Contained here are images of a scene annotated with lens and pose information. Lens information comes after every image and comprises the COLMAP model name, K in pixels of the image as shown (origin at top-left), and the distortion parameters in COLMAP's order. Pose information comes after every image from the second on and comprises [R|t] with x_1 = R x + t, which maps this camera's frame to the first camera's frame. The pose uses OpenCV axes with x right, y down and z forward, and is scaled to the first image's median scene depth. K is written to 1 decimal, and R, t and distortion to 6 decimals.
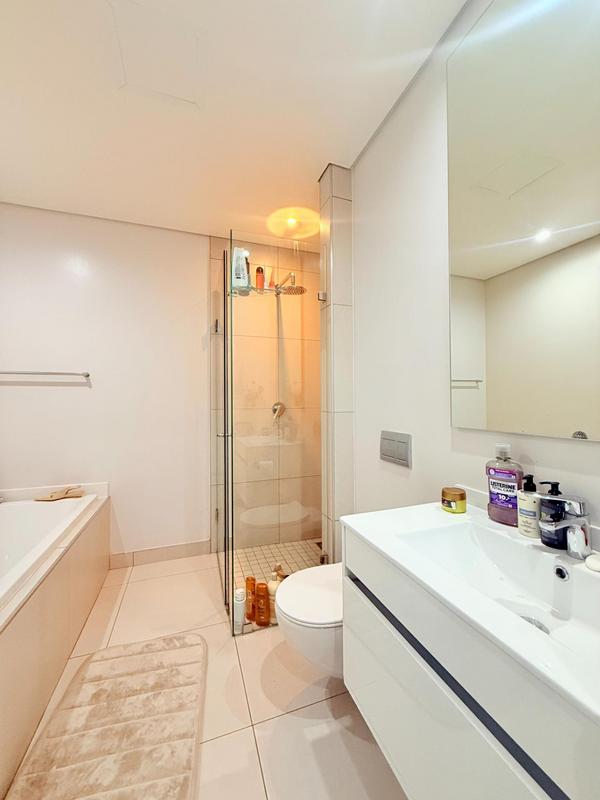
lens RADIAL K [[317.5, 0, 300.9], [0, 317.5, 400.2], [0, 0, 1]] dist [0.000105, 0.000388]
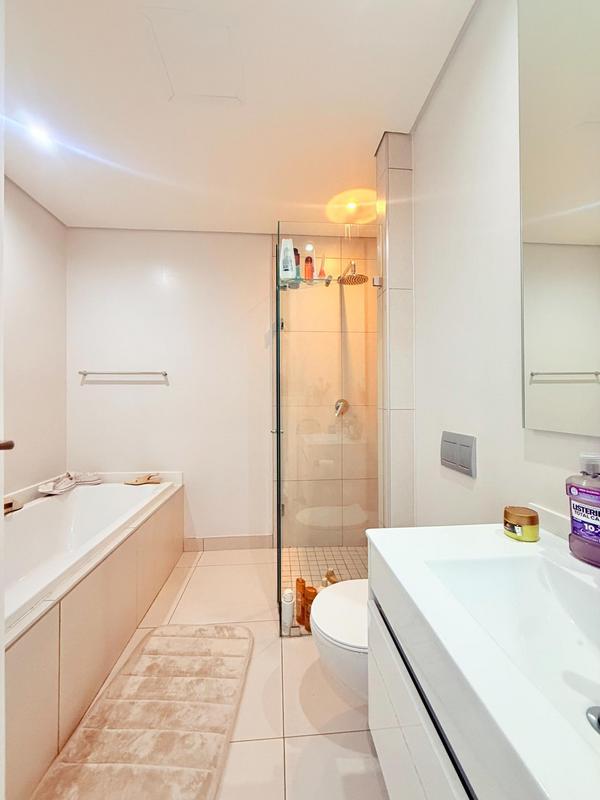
lens RADIAL K [[317.5, 0, 300.9], [0, 317.5, 400.2], [0, 0, 1]] dist [0.000105, 0.000388]
pose [[0.965084, 0.002300, -0.261930, 0.109429], [-0.000899, 0.999985, 0.005469, 0.007807], [0.261939, -0.005042, 0.965071, 0.078063]]
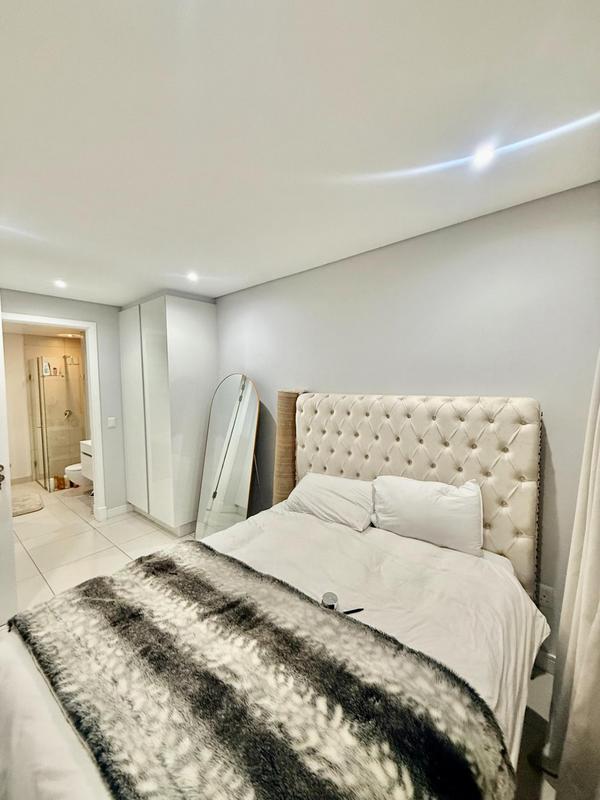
lens RADIAL K [[317.5, 0, 300.9], [0, 317.5, 400.2], [0, 0, 1]] dist [0.000105, 0.000388]
pose [[0.861716, -0.037987, 0.505966, 0.363503], [0.009440, 0.998221, 0.058867, -0.303891], [-0.507302, -0.045950, 0.860542, -2.933705]]
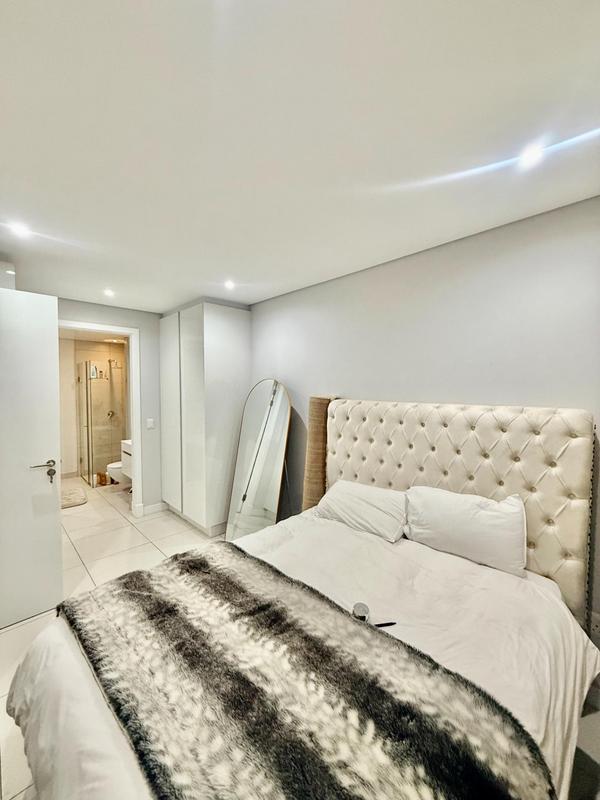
lens RADIAL K [[317.5, 0, 300.9], [0, 317.5, 400.2], [0, 0, 1]] dist [0.000105, 0.000388]
pose [[0.905099, -0.010798, 0.425063, 0.350743], [-0.007020, 0.999162, 0.040329, -0.303831], [-0.425142, -0.039486, 0.904265, -2.930861]]
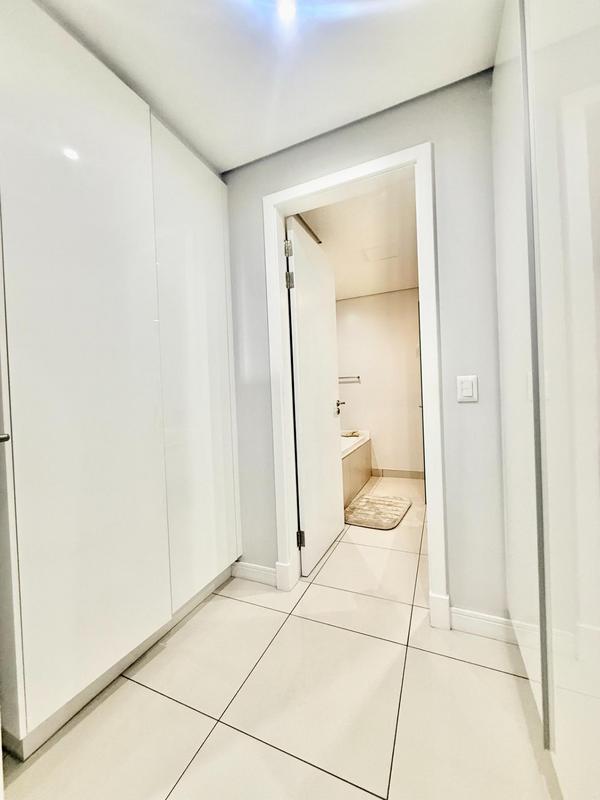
lens RADIAL K [[317.5, 0, 300.9], [0, 317.5, 400.2], [0, 0, 1]] dist [0.000105, 0.000388]
pose [[0.725058, -0.011529, -0.688591, 0.641393], [0.037838, 0.999017, 0.023115, 0.008138], [0.687647, -0.042814, 0.724781, -1.030483]]
